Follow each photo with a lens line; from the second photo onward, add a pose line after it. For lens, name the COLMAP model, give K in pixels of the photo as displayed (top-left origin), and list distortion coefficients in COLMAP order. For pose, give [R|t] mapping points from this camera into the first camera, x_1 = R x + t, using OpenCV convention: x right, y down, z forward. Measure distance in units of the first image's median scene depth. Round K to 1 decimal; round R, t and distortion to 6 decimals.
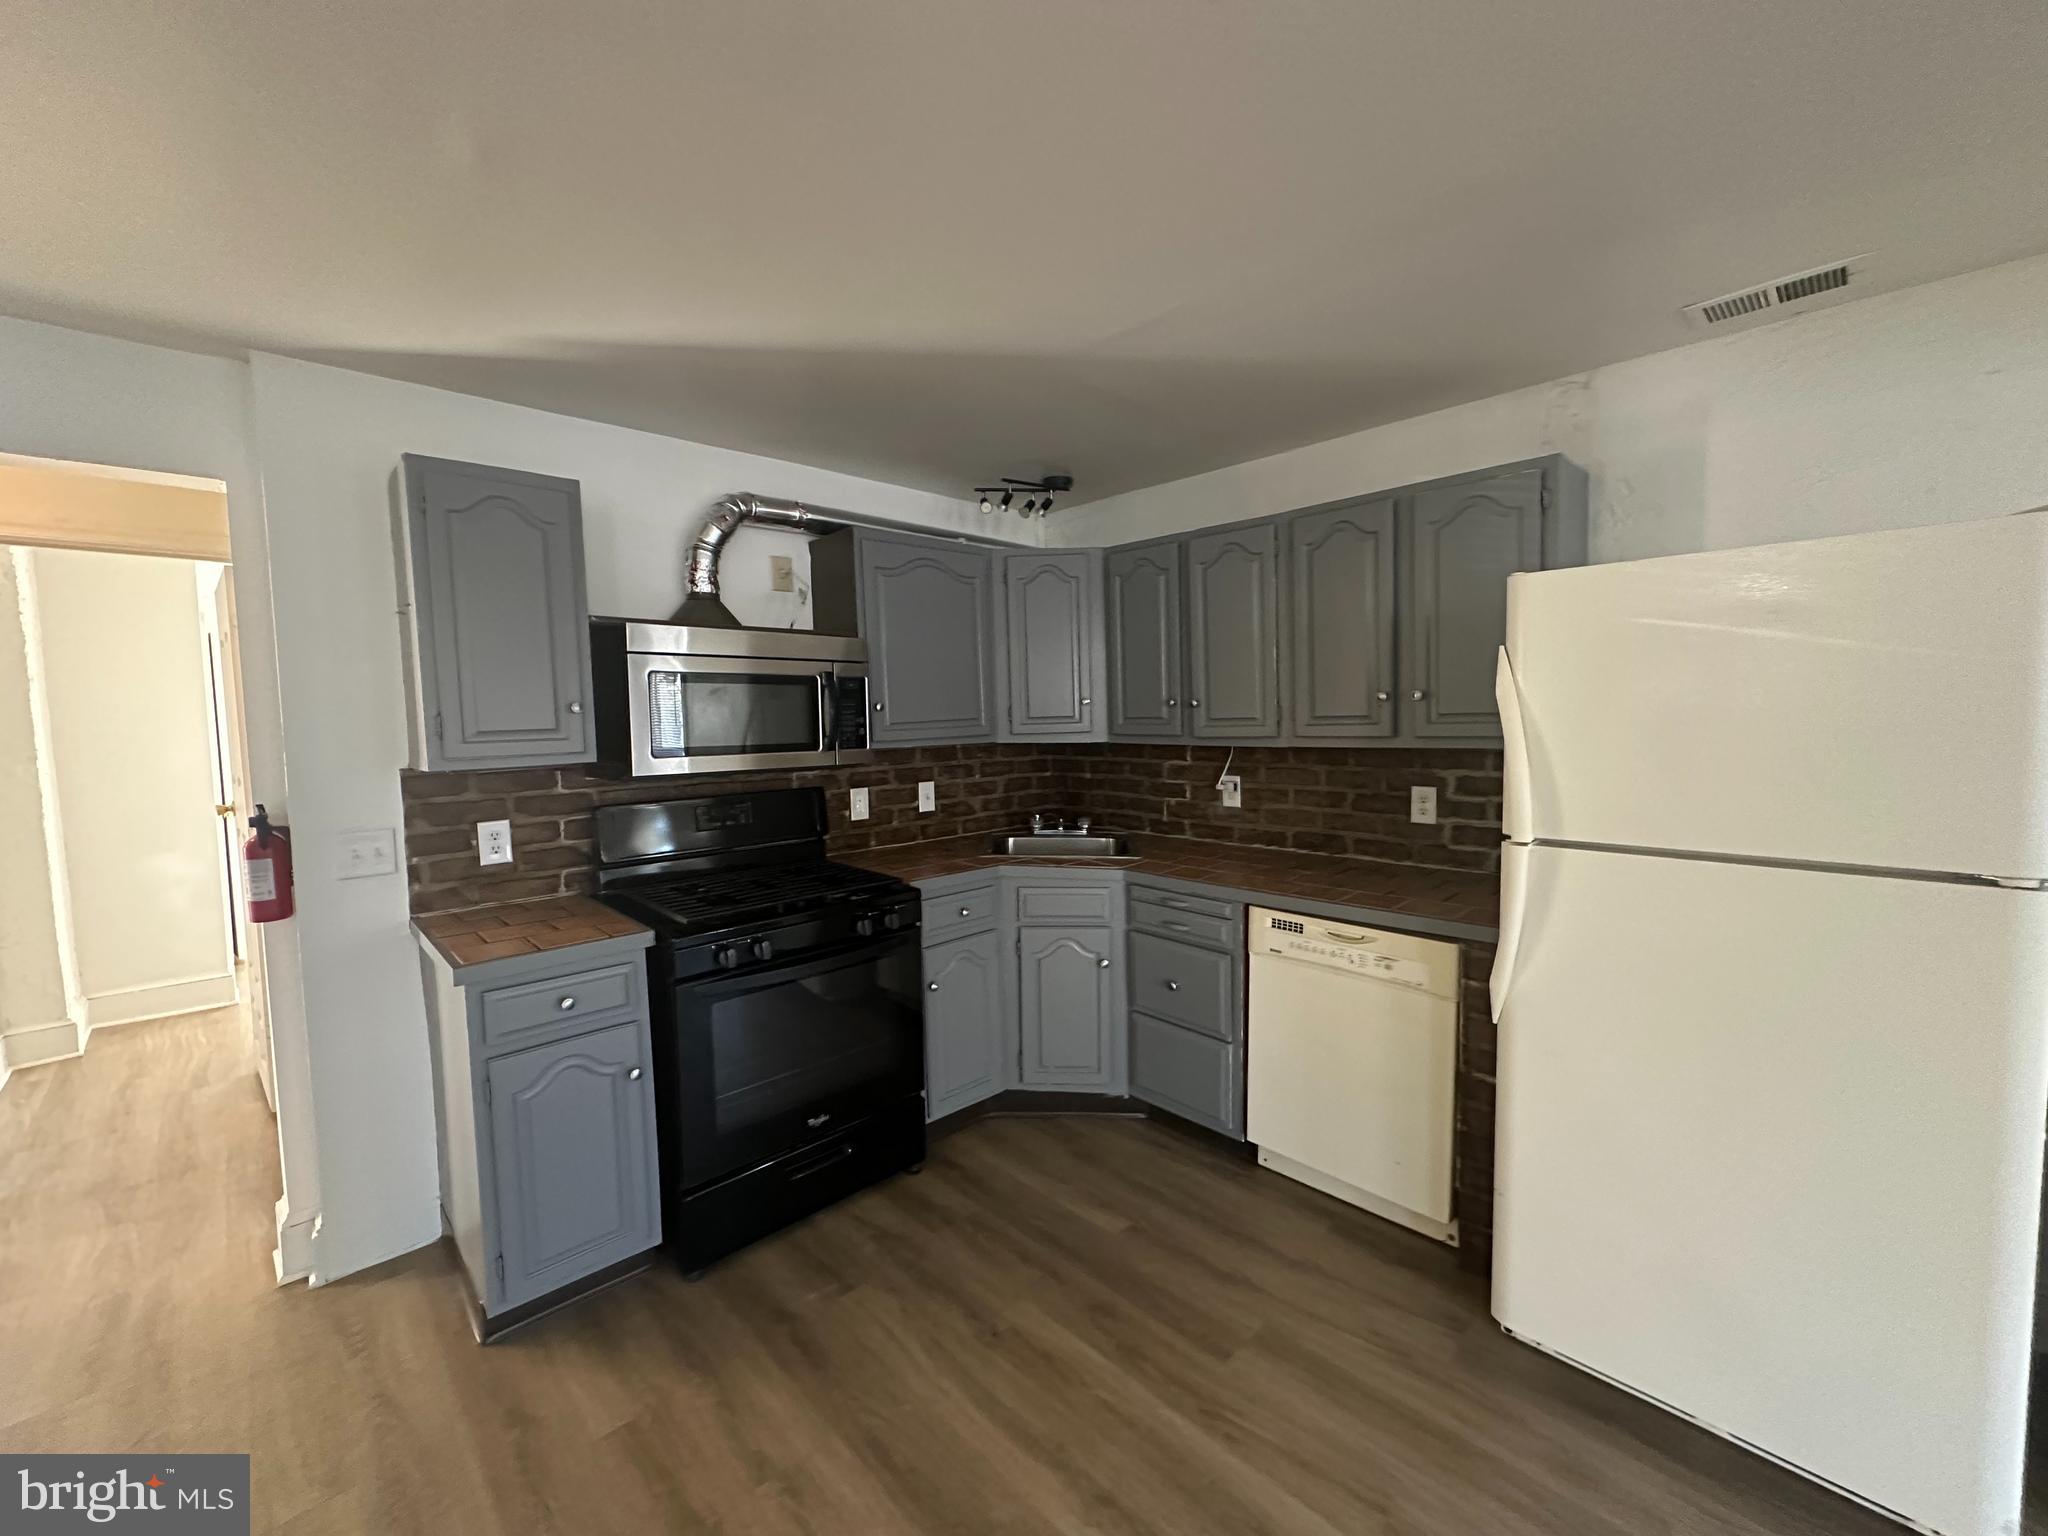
lens RADIAL K [[822.4, 0, 1024.0], [0, 822.4, 768.0], [0, 0, 1]] dist [-0.000793, 0.000152]
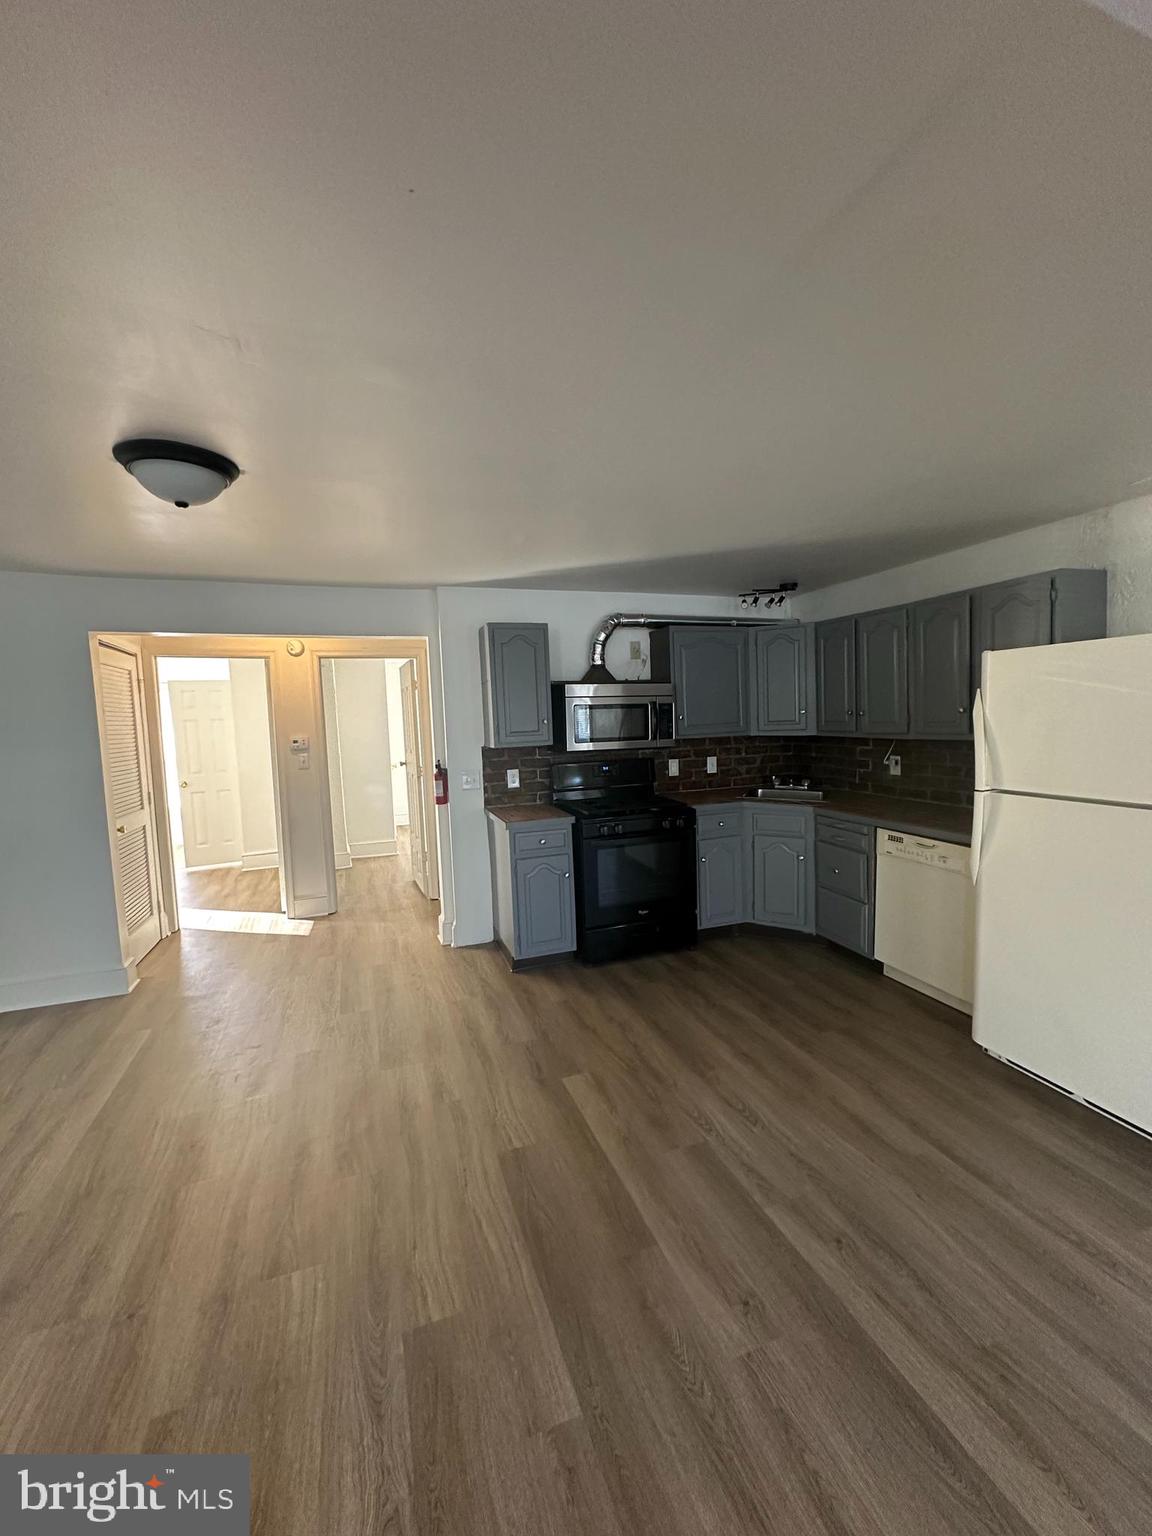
lens RADIAL K [[616.8, 0, 576.0], [0, 616.8, 768.0], [0, 0, 1]] dist [-0.000793, 0.000152]
pose [[0.913243, 0.023720, -0.406725, 0.210413], [-0.011255, 0.999392, 0.033011, 0.000330], [0.407261, -0.025570, 0.912954, -0.477275]]
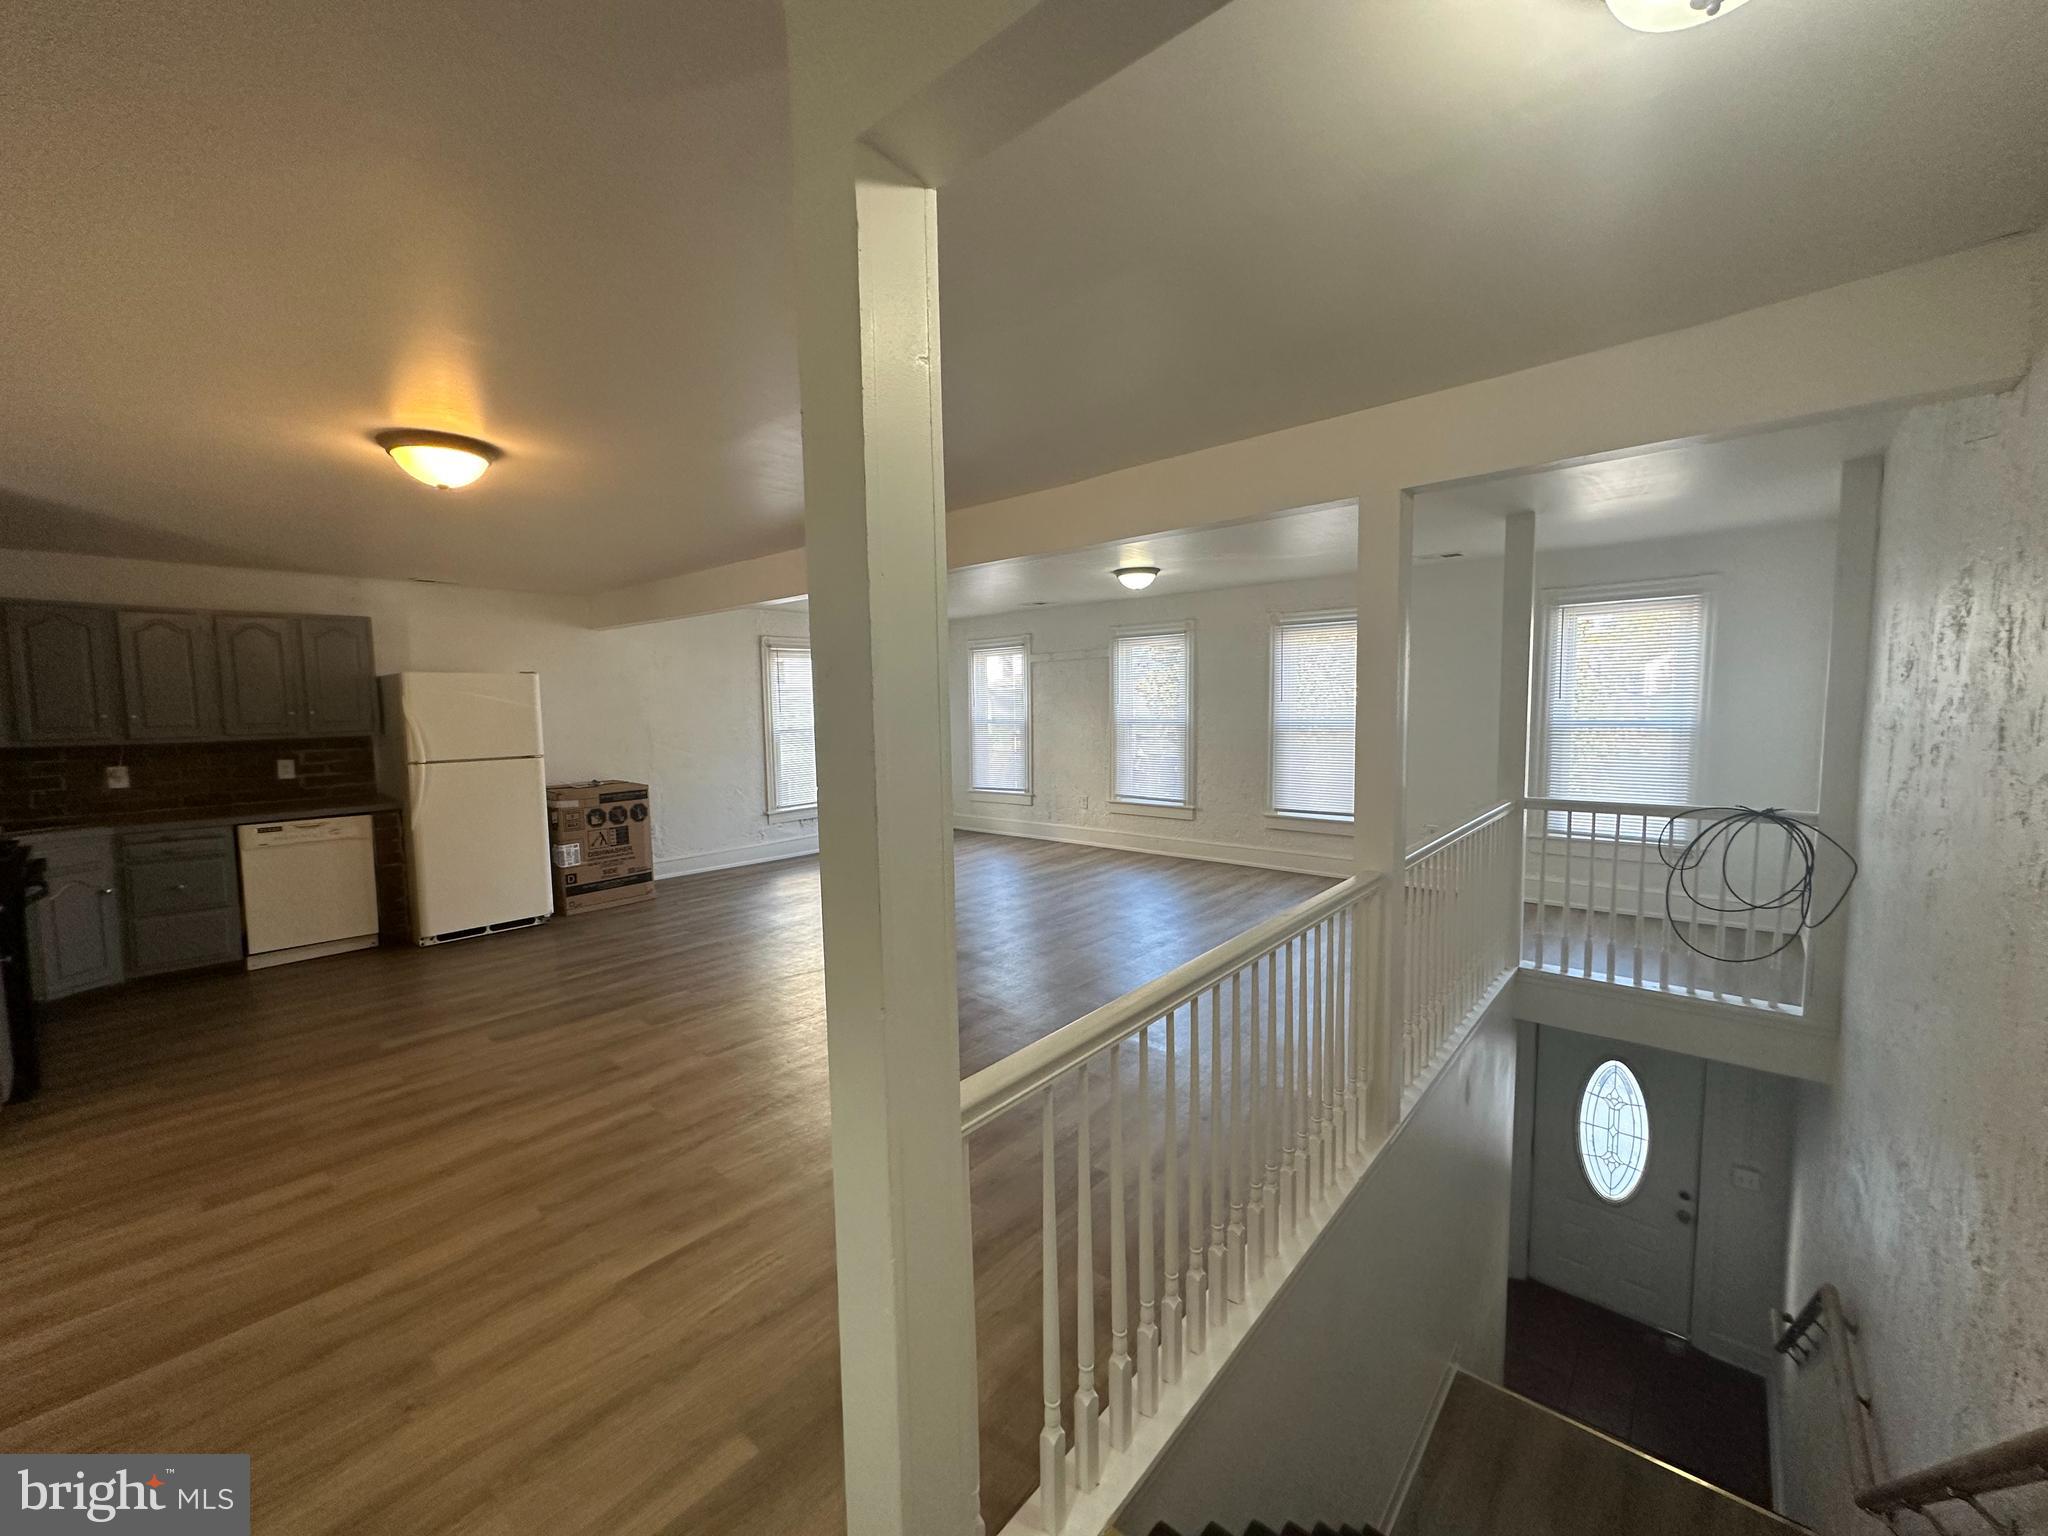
lens RADIAL K [[813.8, 0, 1024.0], [0, 813.8, 768.0], [0, 0, 1]] dist [-0.002926, 0.001131]
pose [[-0.096549, -0.060256, 0.993503, -1.659428], [0.080538, 0.994420, 0.068139, 0.052505], [-0.992064, 0.086594, -0.091158, -0.591896]]
